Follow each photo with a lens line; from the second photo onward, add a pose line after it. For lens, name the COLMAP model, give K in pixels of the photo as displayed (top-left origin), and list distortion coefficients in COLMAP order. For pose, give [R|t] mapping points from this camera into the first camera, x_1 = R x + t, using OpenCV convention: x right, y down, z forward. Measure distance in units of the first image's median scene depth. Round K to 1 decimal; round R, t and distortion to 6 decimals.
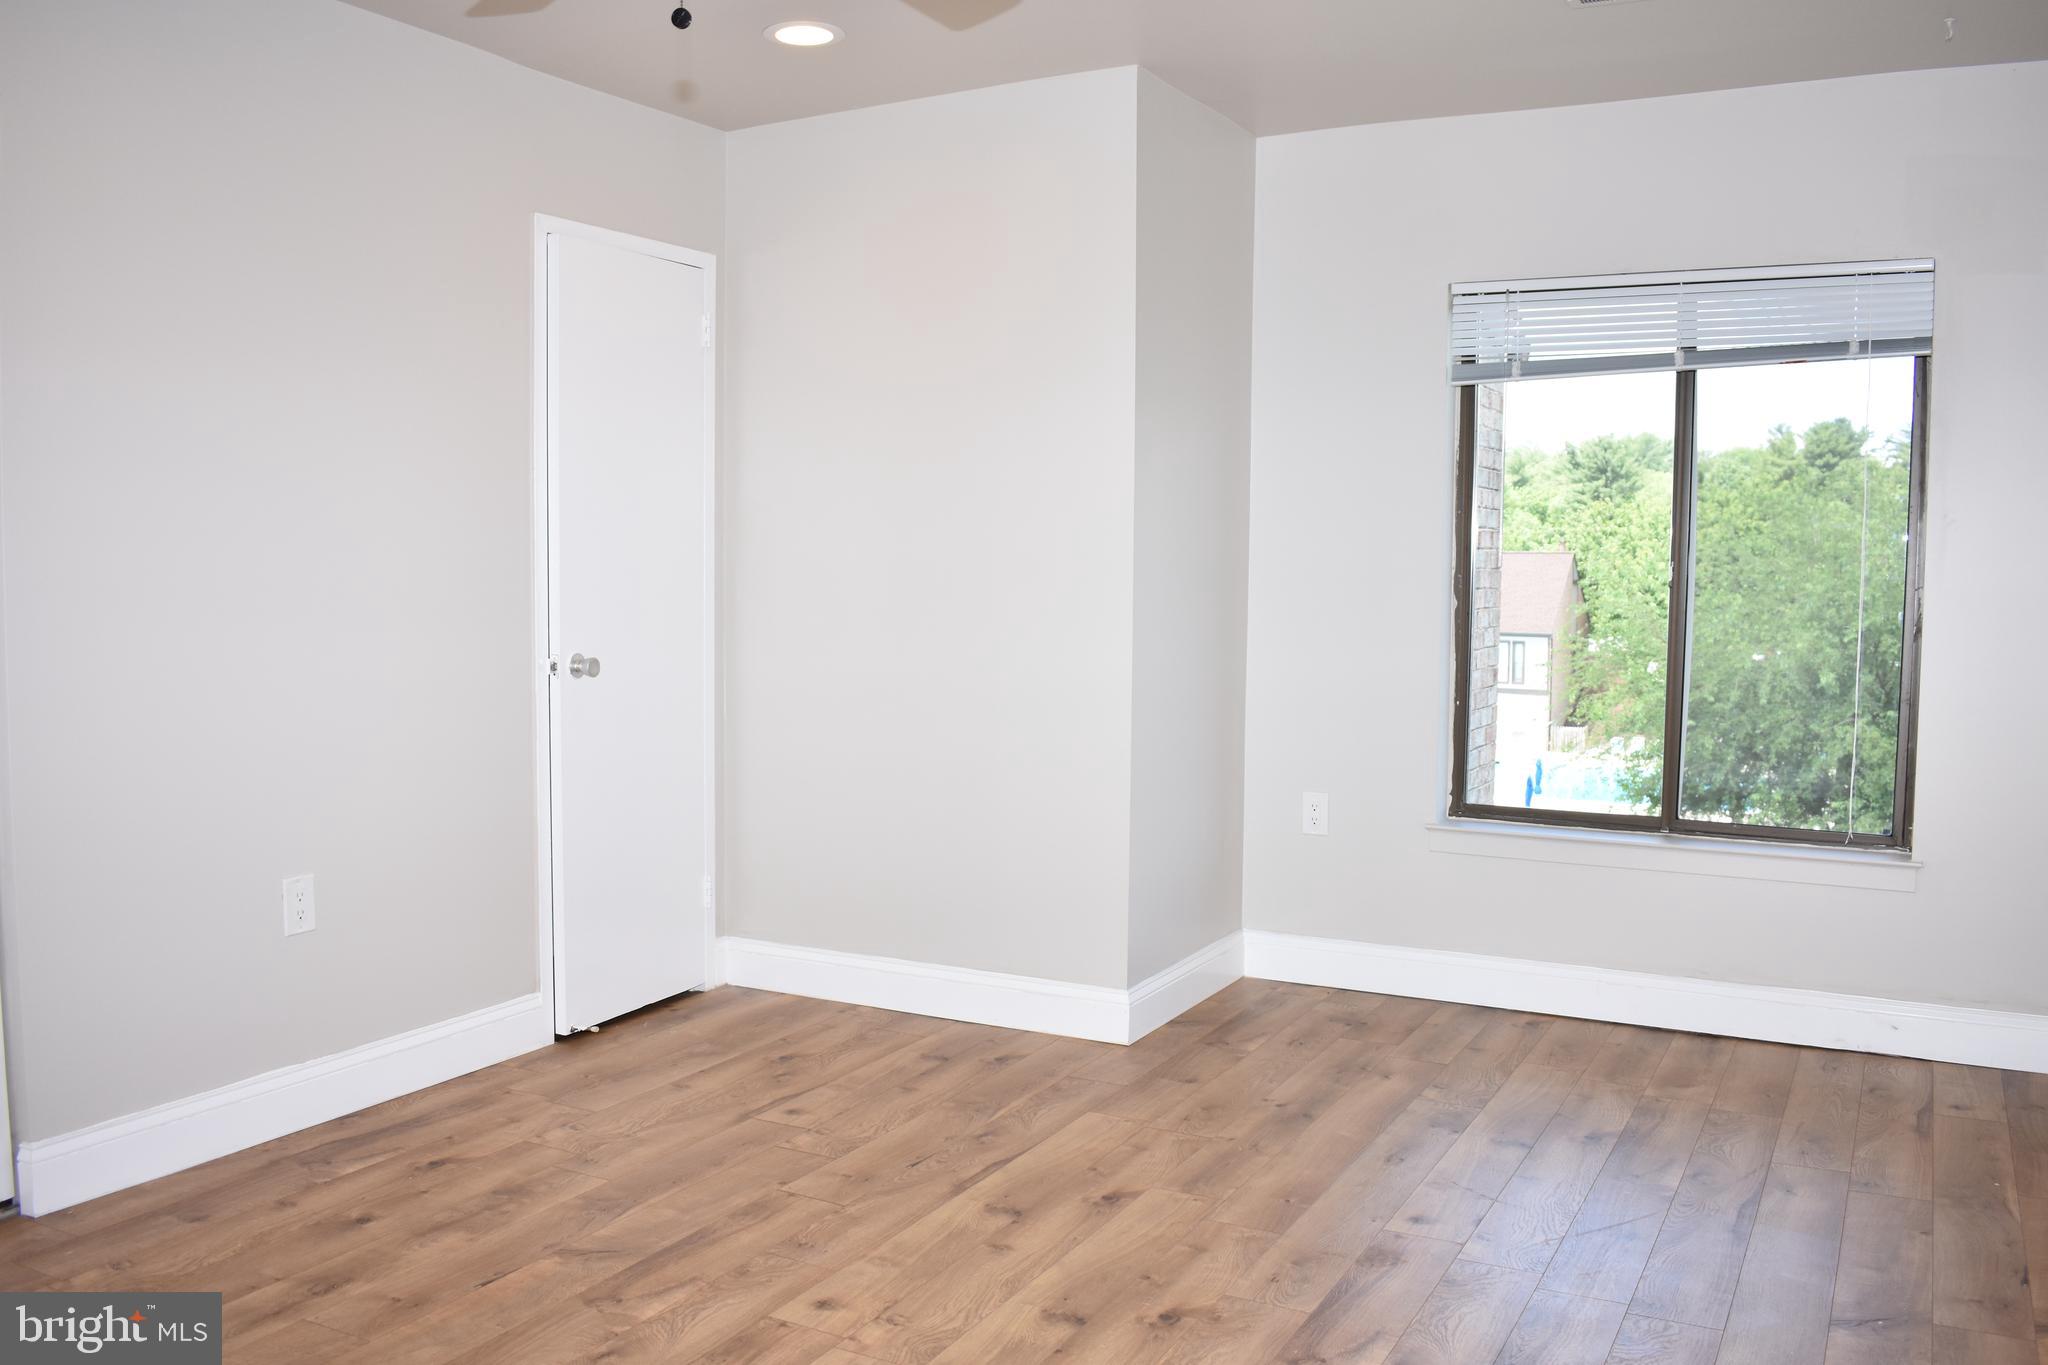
lens RADIAL K [[1734.6, 0, 1022.4], [0, 1734.6, 680.1], [0, 0, 1]] dist [-0.089845, 0.019858]
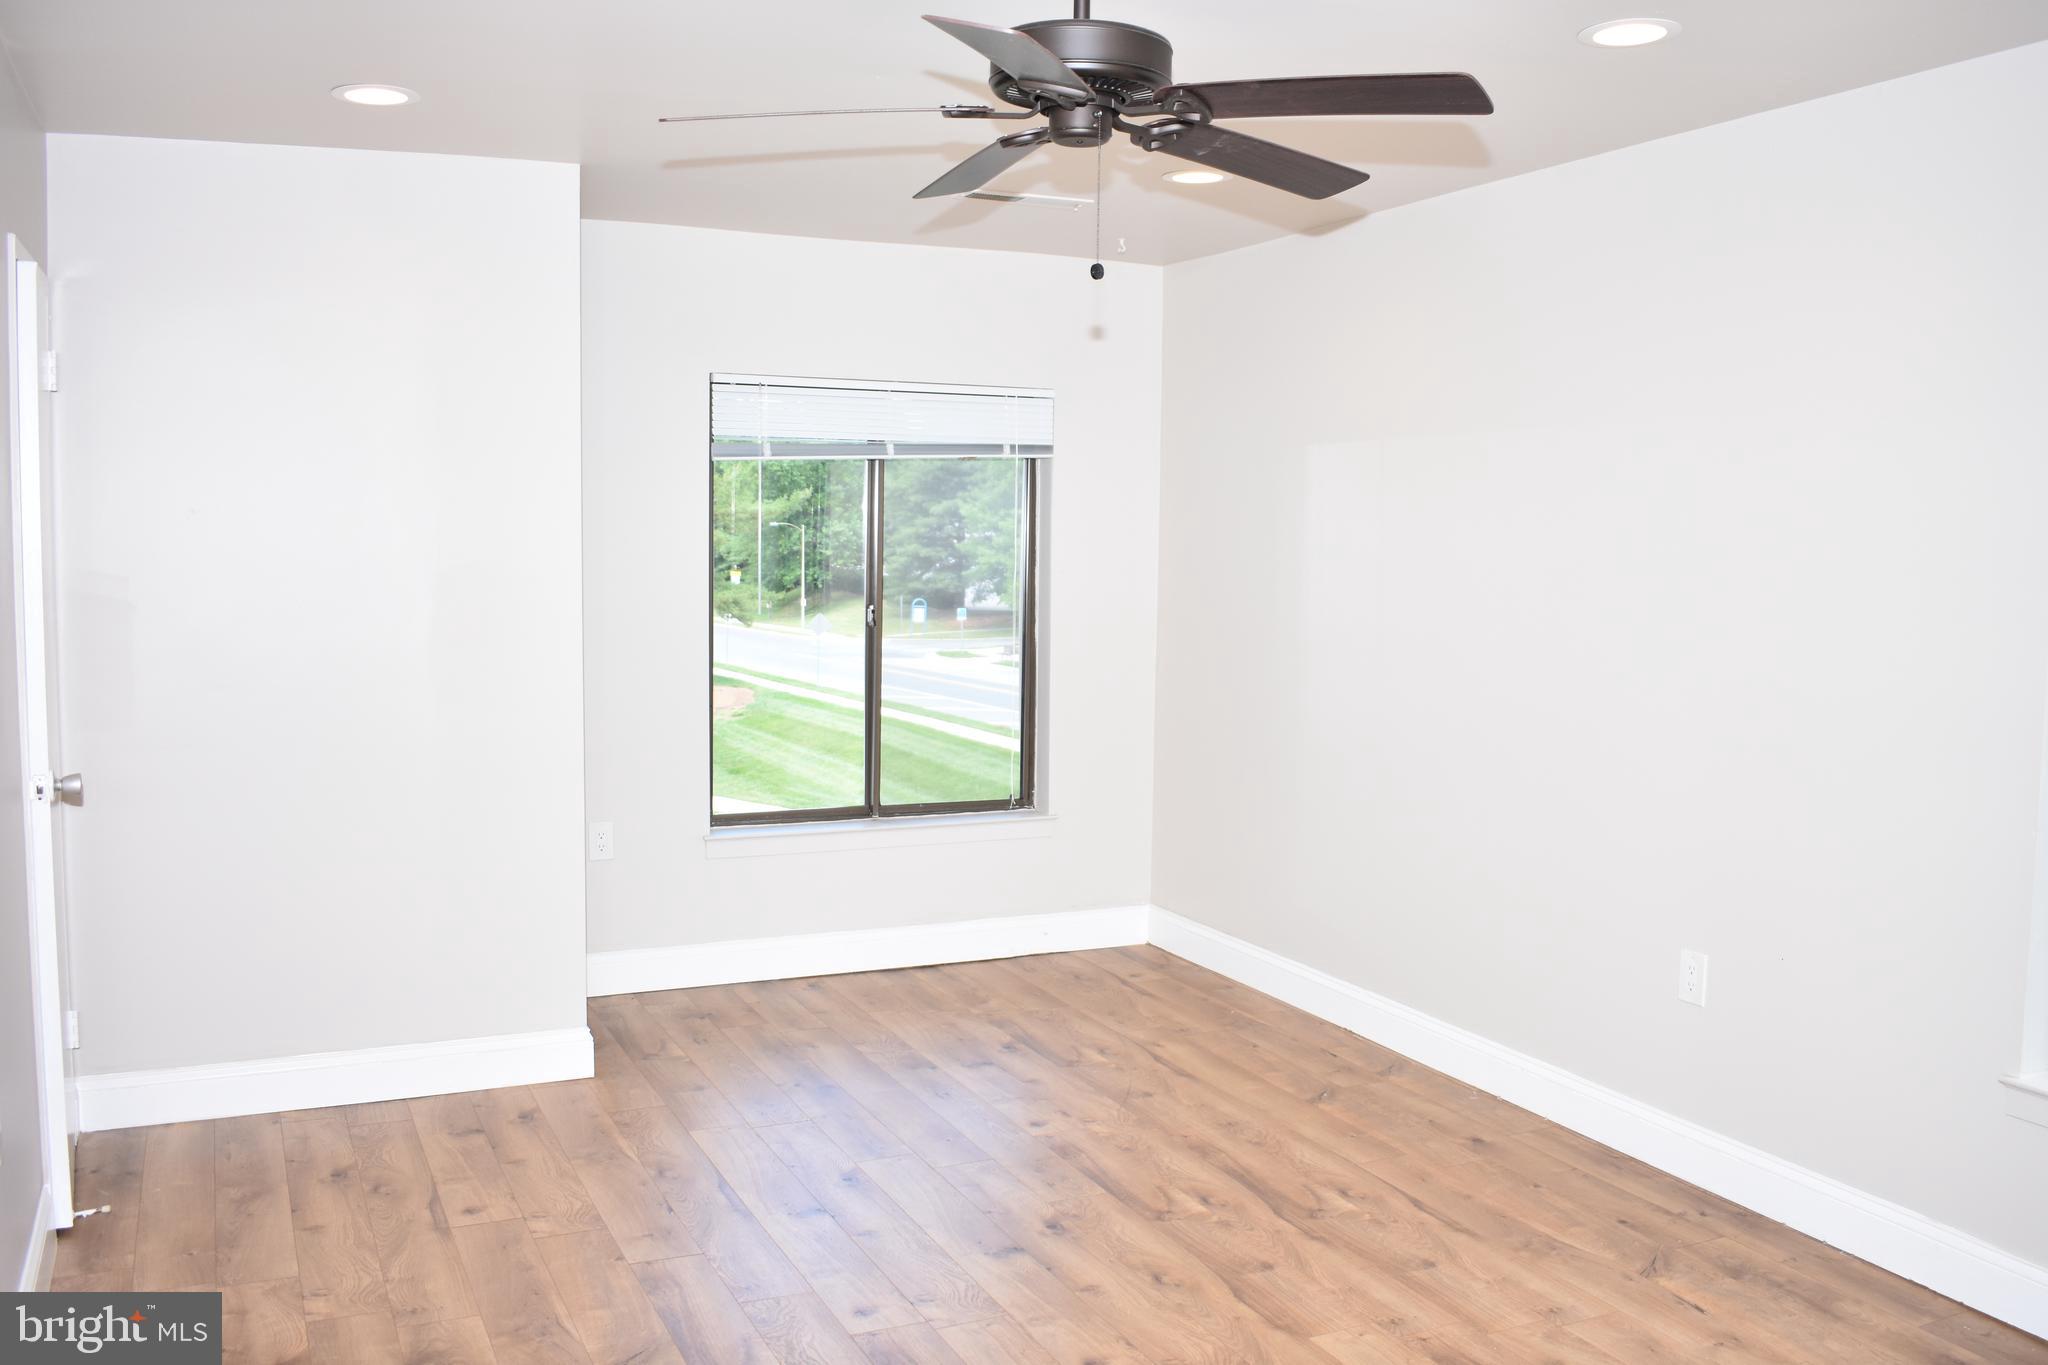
lens RADIAL K [[1734.6, 0, 1028.9], [0, 1734.6, 688.1], [0, 0, 1]] dist [-0.089845, 0.019858]
pose [[0.601031, -0.072406, 0.795939, -0.634542], [0.051549, 0.997326, 0.051801, -0.075005], [-0.797562, 0.009896, 0.603156, 0.138989]]
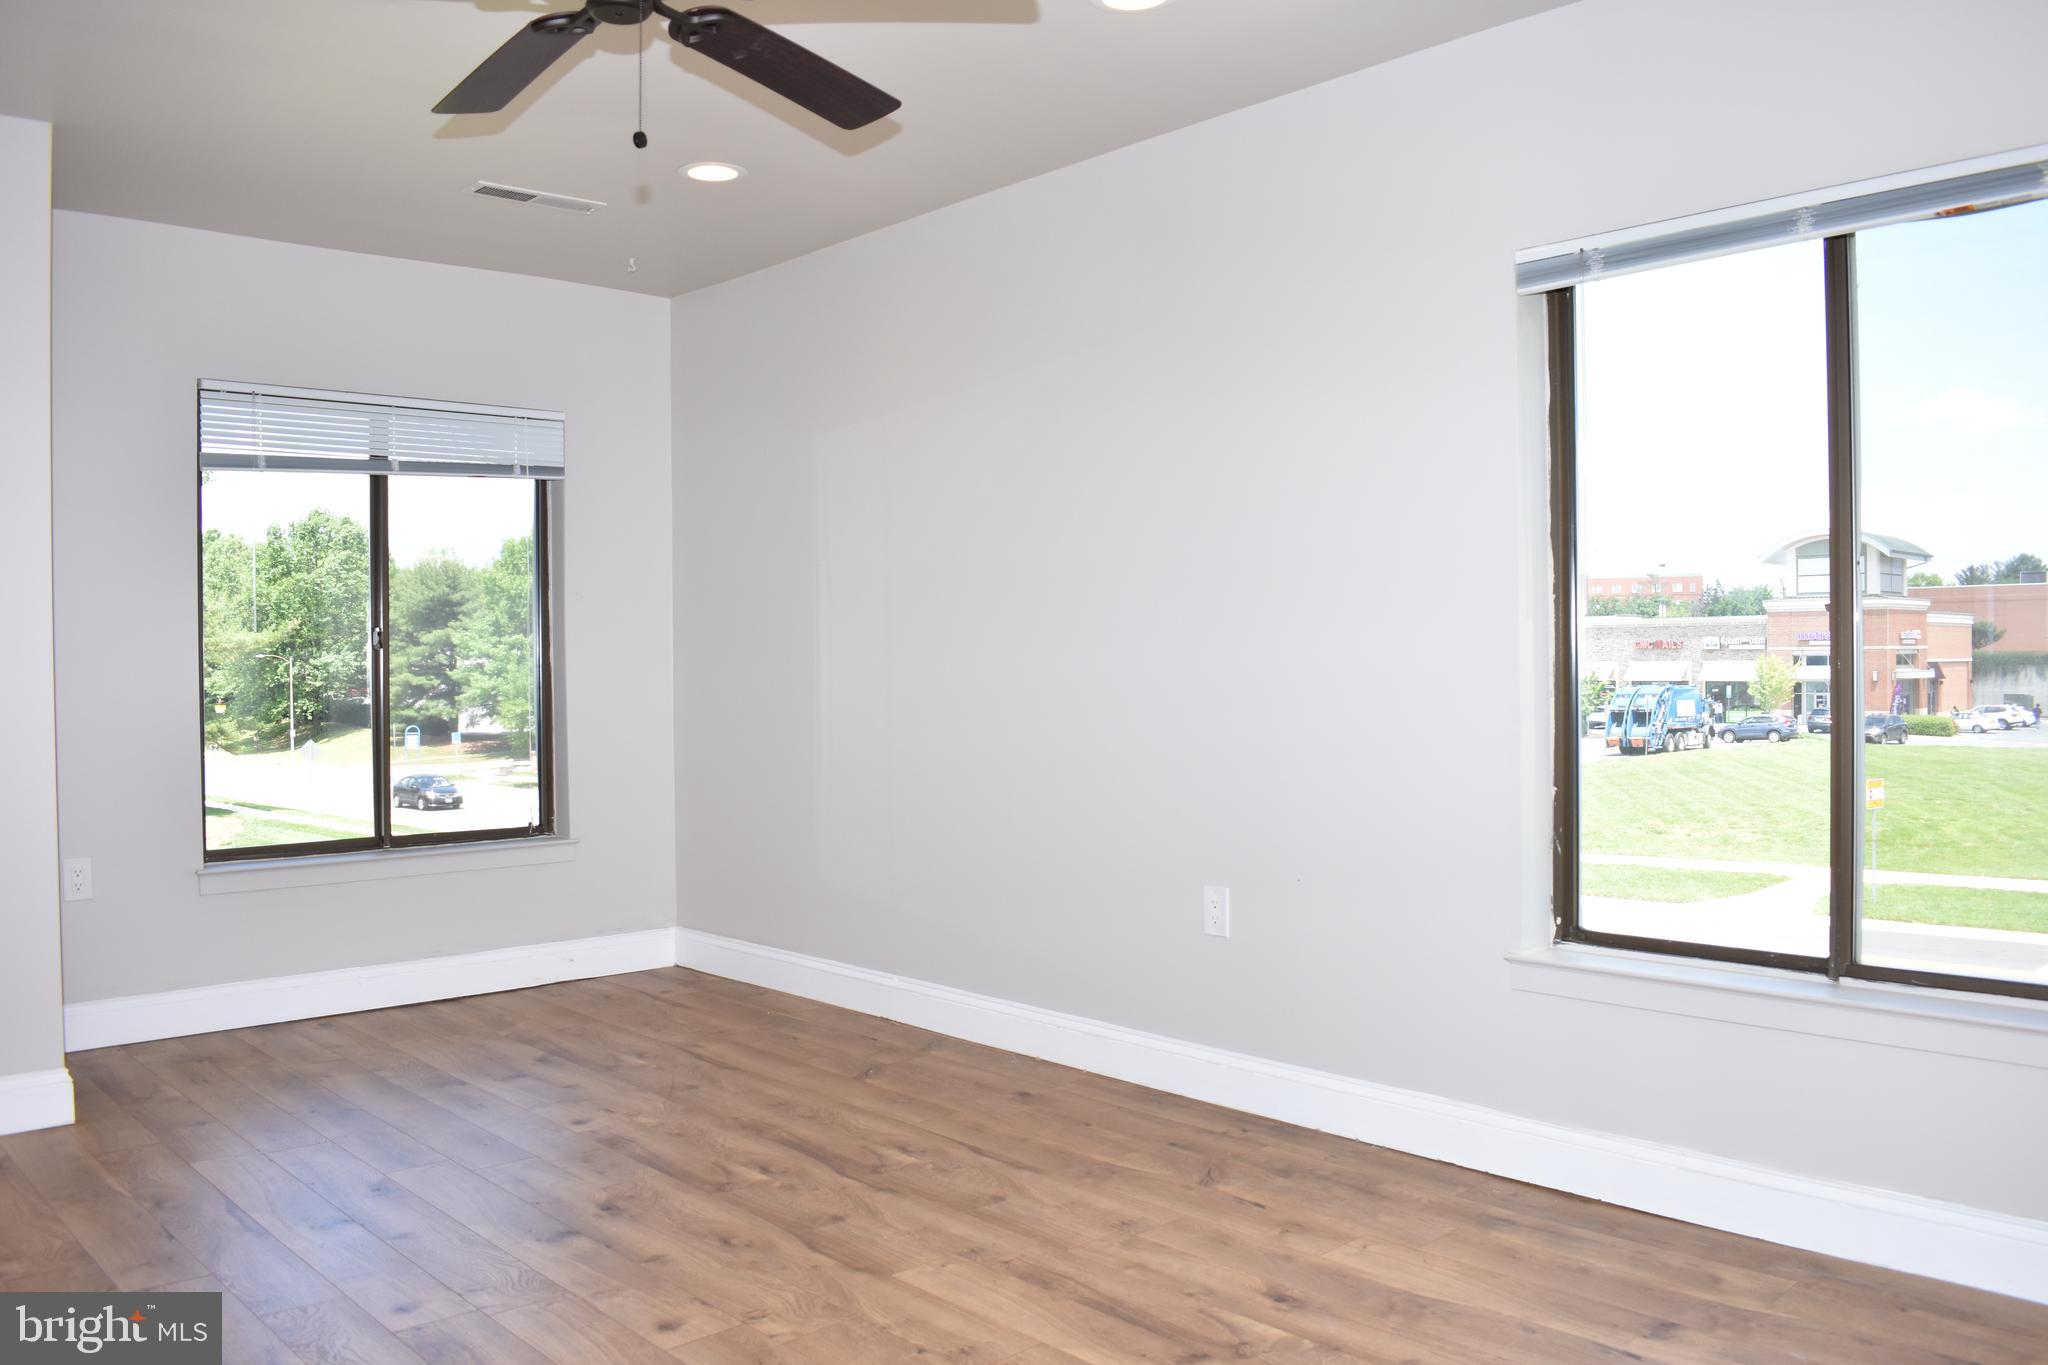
lens RADIAL K [[1606.9, 0, 1024.6], [0, 1606.9, 689.8], [0, 0, 1]] dist [-0.096240, 0.019571]
pose [[0.331202, -0.030209, 0.943076, -0.592157], [0.081712, 0.996651, 0.003229, 0.010469], [-0.940015, 0.075991, 0.332561, 0.200833]]
